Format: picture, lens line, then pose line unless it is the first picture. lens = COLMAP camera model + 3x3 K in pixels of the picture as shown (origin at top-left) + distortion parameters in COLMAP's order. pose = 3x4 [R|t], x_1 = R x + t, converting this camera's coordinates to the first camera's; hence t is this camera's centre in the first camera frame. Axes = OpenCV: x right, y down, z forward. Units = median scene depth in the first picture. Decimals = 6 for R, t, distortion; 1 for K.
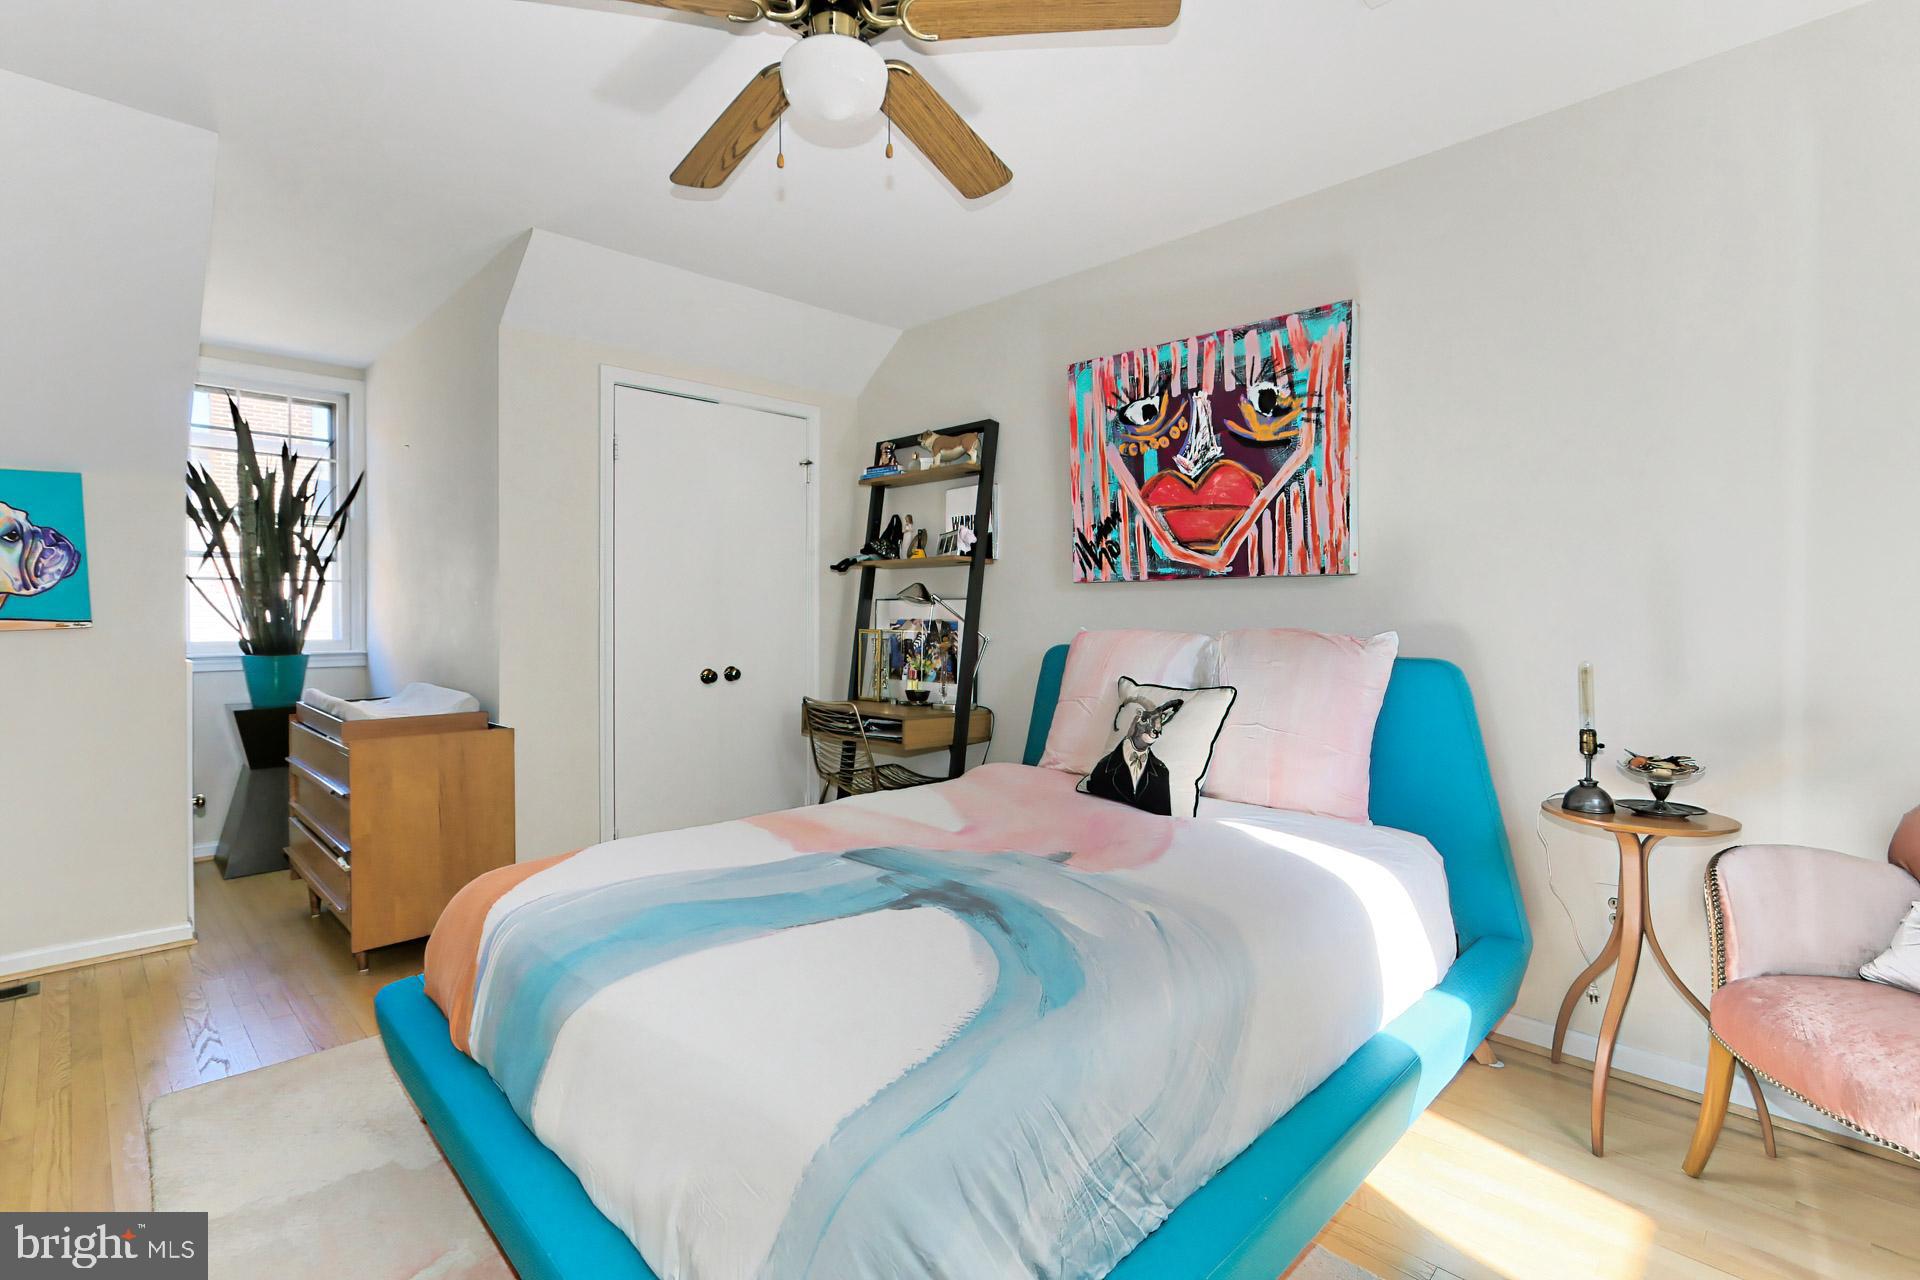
lens RADIAL K [[880.7, 0, 952.8], [0, 880.7, 627.5], [0, 0, 1]] dist [-0.005258, 0.005454]
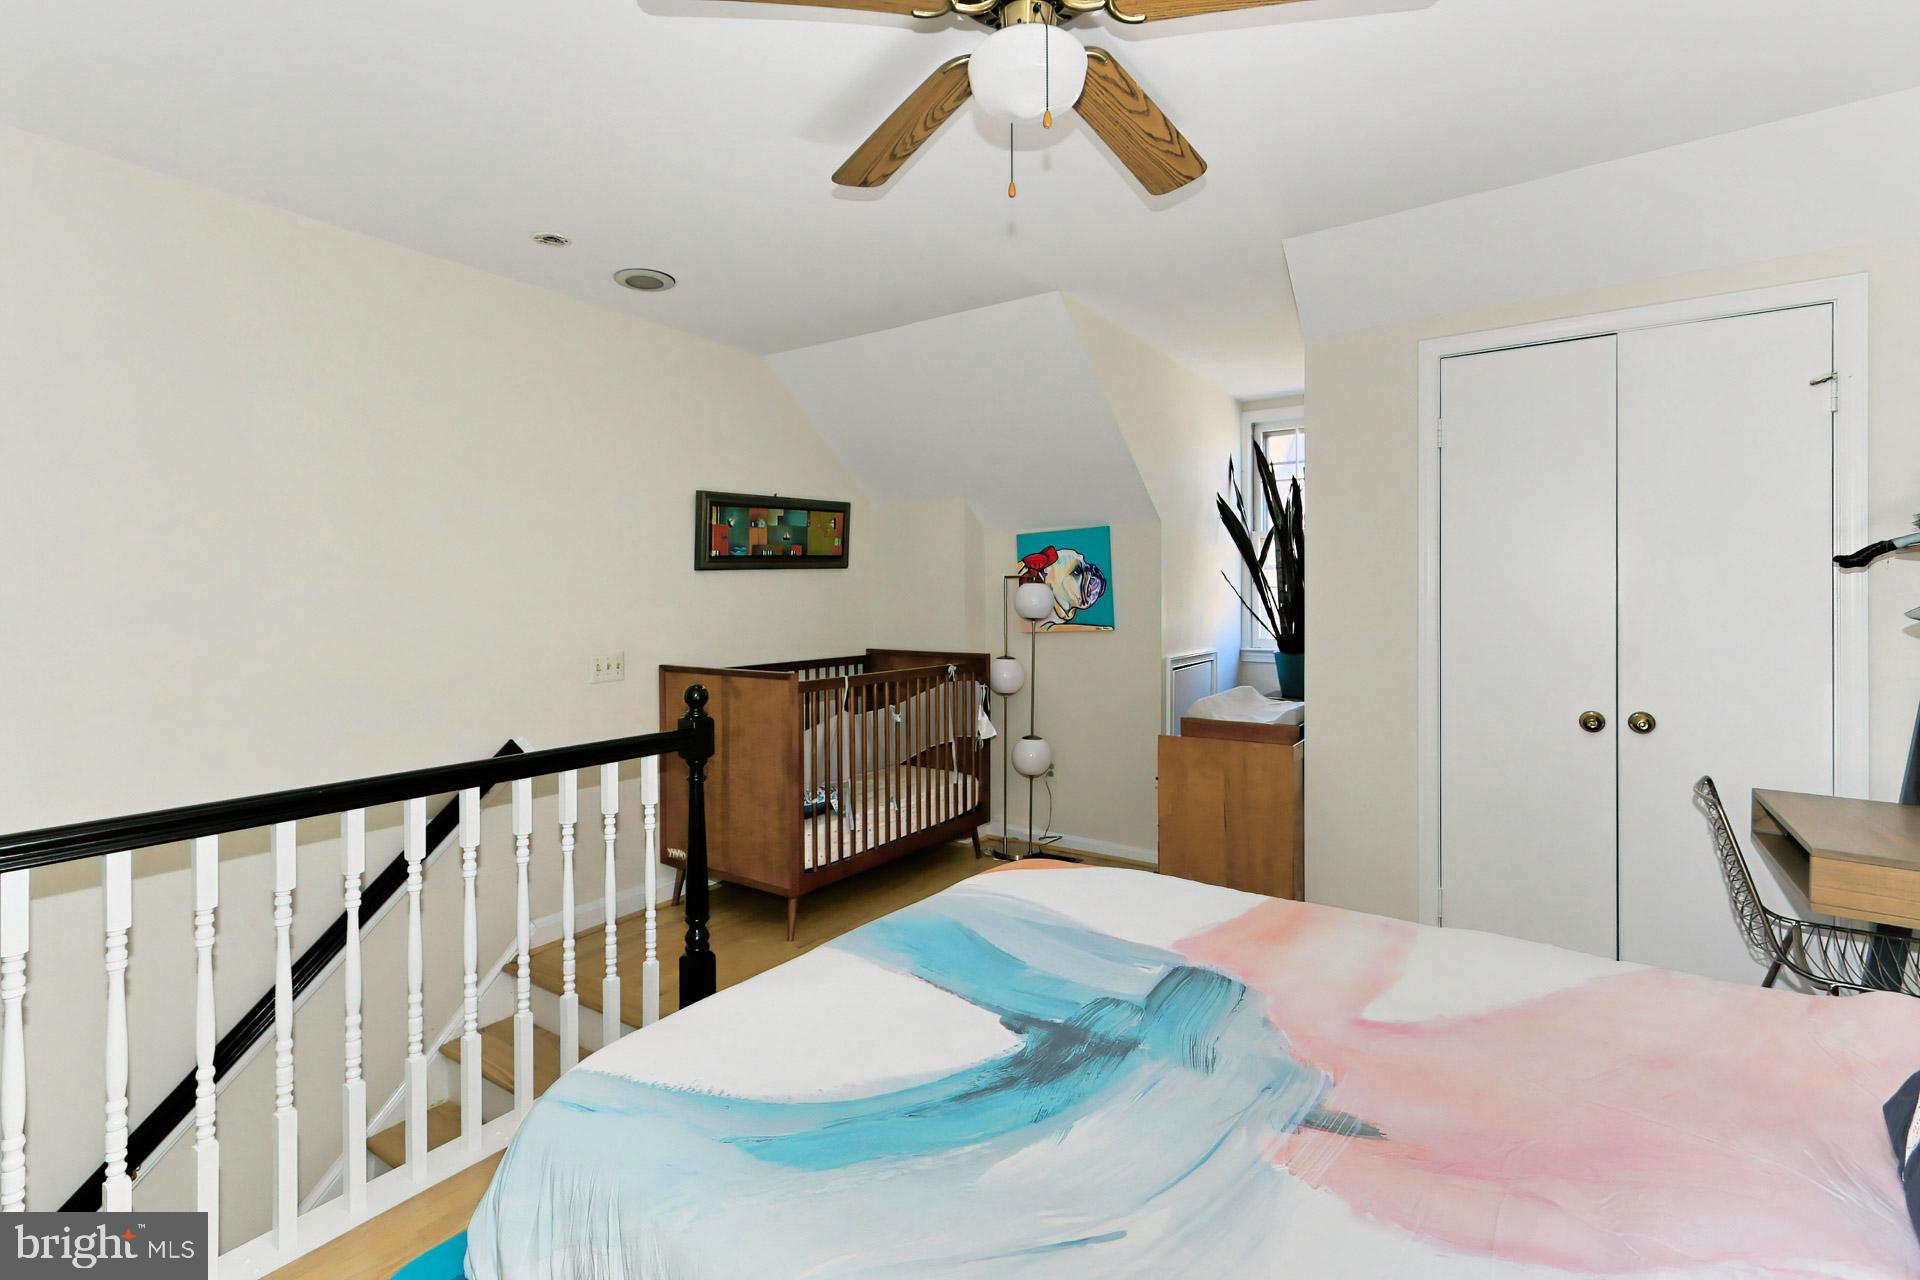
lens RADIAL K [[880.7, 0, 906.5], [0, 880.7, 598.8], [0, 0, 1]] dist [-0.005258, 0.005454]
pose [[0.172607, 0.000410, -0.984991, 0.675320], [-0.008779, 0.999961, -0.001122, -0.078604], [0.984952, 0.008841, 0.172604, 0.671785]]
